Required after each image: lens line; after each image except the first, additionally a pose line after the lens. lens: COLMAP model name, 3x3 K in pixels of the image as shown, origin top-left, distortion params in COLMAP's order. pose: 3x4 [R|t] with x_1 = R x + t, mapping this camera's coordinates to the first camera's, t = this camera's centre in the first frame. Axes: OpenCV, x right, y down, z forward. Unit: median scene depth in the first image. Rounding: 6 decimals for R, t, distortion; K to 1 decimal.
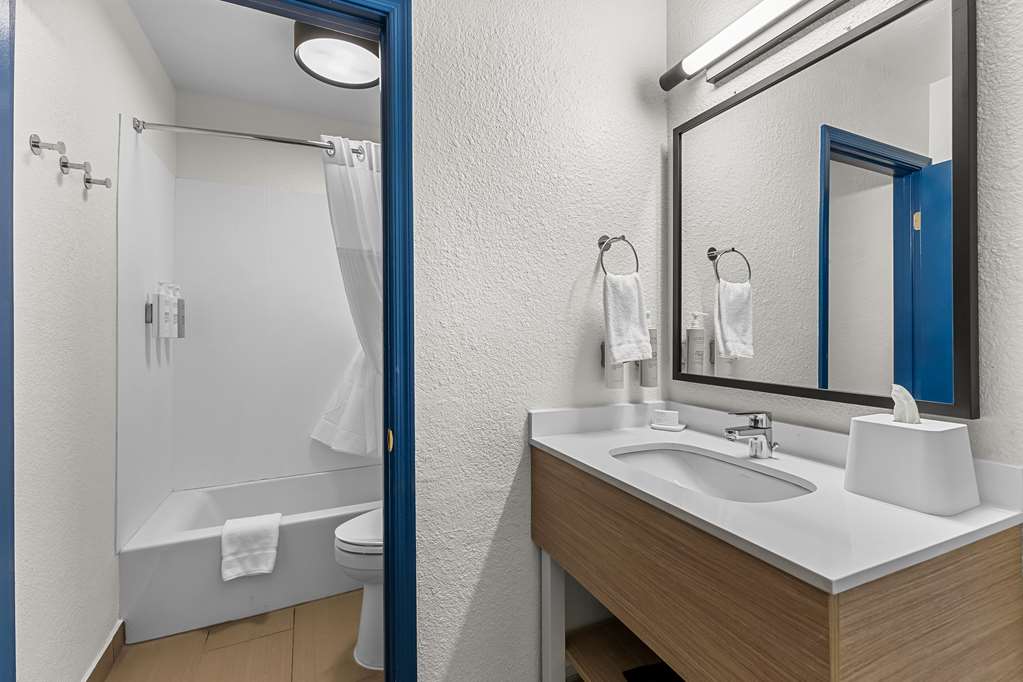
lens RADIAL K [[441.5, 0, 511.9], [0, 441.5, 336.8], [0, 0, 1]] dist [0.003951, -0.000132]
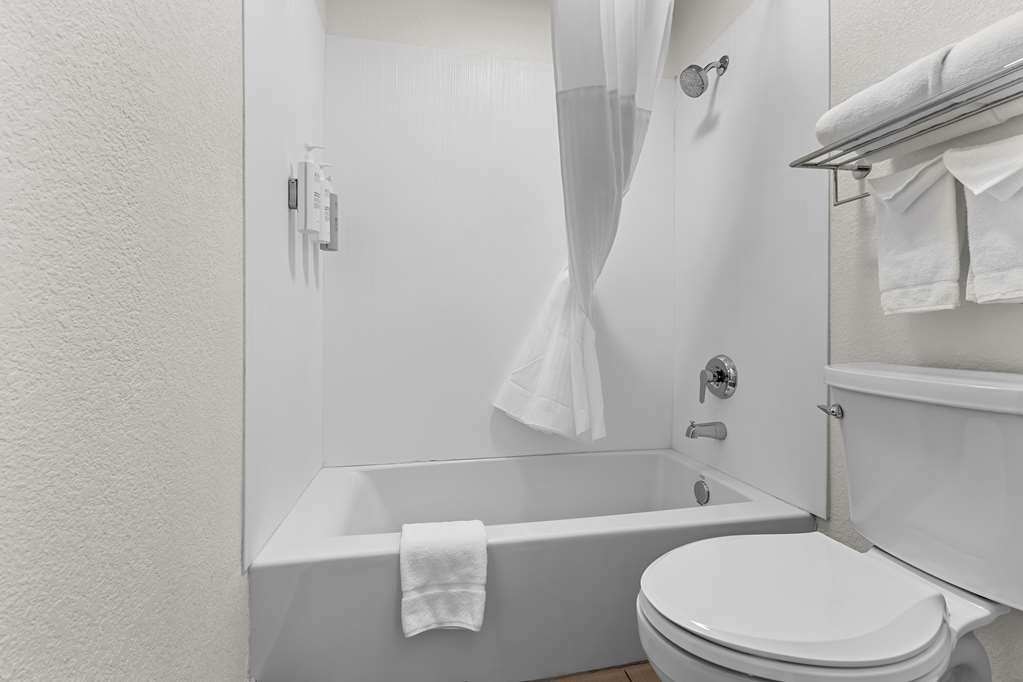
lens RADIAL K [[441.5, 0, 508.3], [0, 441.5, 339.6], [0, 0, 1]] dist [0.003951, -0.000132]
pose [[0.970403, 0.015530, -0.240992, -0.364483], [-0.010006, 0.999659, 0.024127, 0.146002], [0.241285, -0.021001, 0.970227, 0.455462]]
